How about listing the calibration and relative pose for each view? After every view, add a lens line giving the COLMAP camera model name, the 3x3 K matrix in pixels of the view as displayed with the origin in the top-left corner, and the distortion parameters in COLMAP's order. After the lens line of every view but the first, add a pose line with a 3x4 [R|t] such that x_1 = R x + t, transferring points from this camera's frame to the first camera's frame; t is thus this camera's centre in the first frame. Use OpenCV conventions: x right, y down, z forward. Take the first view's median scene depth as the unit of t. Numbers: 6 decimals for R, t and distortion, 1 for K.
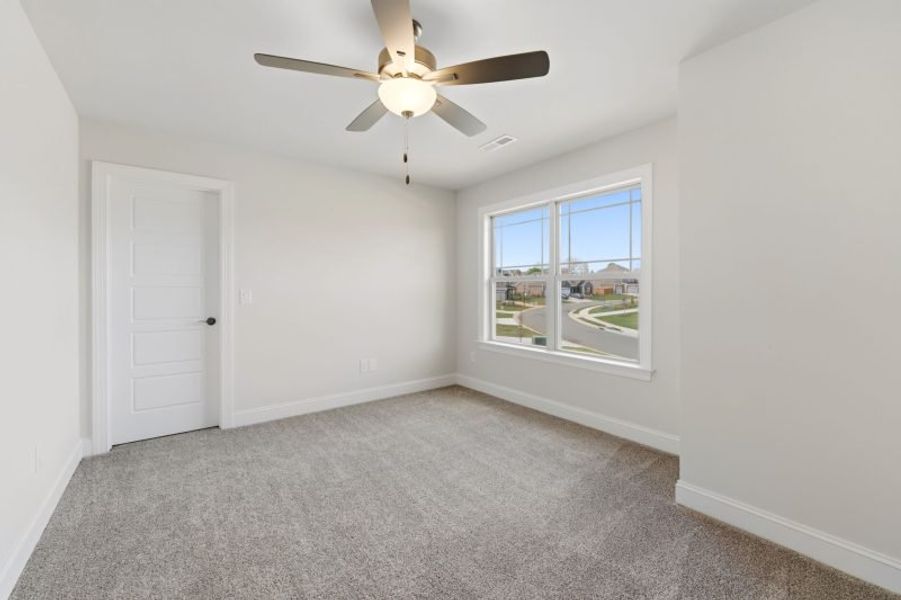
lens RADIAL K [[369.9, 0, 450.5], [0, 369.9, 300.0], [0, 0, 1]] dist [0.000826, -0.000308]
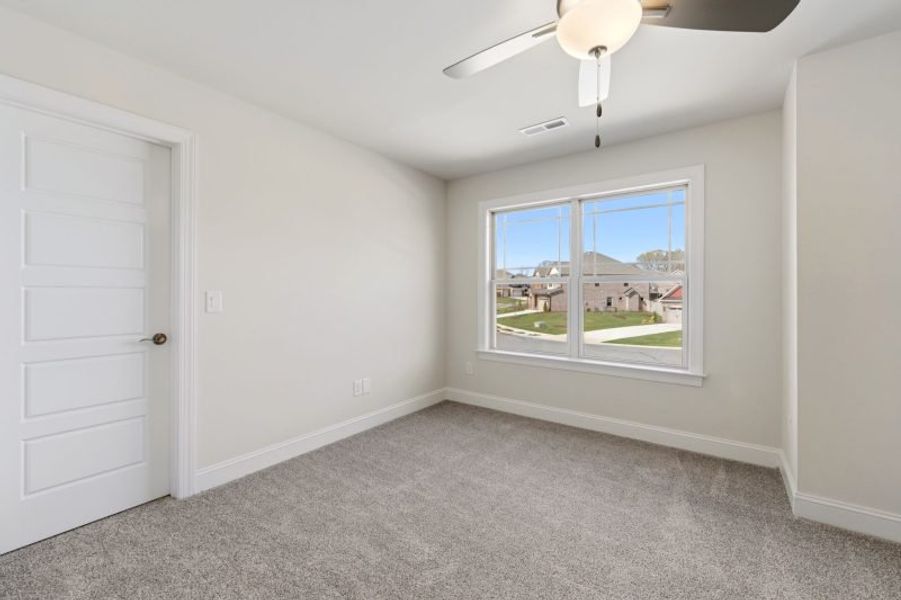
lens RADIAL K [[373.0, 0, 450.5], [0, 373.0, 300.0], [0, 0, 1]] dist [0.000202, -0.000068]
pose [[0.959396, -0.002368, 0.282052, -0.345750], [0.005062, 0.999948, -0.008825, -0.003634], [-0.282016, 0.009894, 0.959359, 0.215419]]
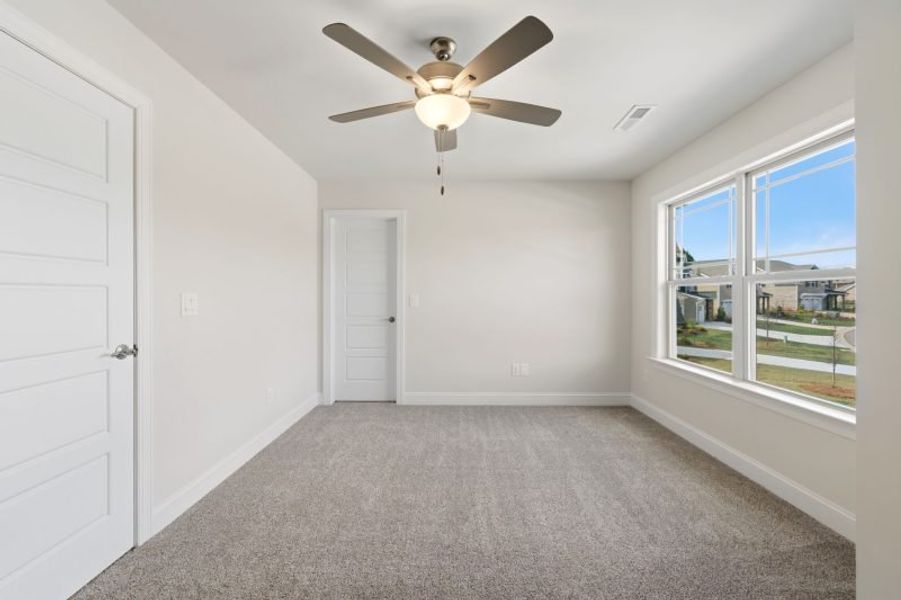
lens RADIAL K [[366.2, 0, 450.8], [0, 366.2, 301.9], [0, 0, 1]] dist [-0.000962, -0.000311]
pose [[0.795429, 0.011912, -0.605929, 0.303851], [-0.018269, 0.999824, -0.004327, -0.001851], [0.605771, 0.014512, 0.795507, 0.107556]]
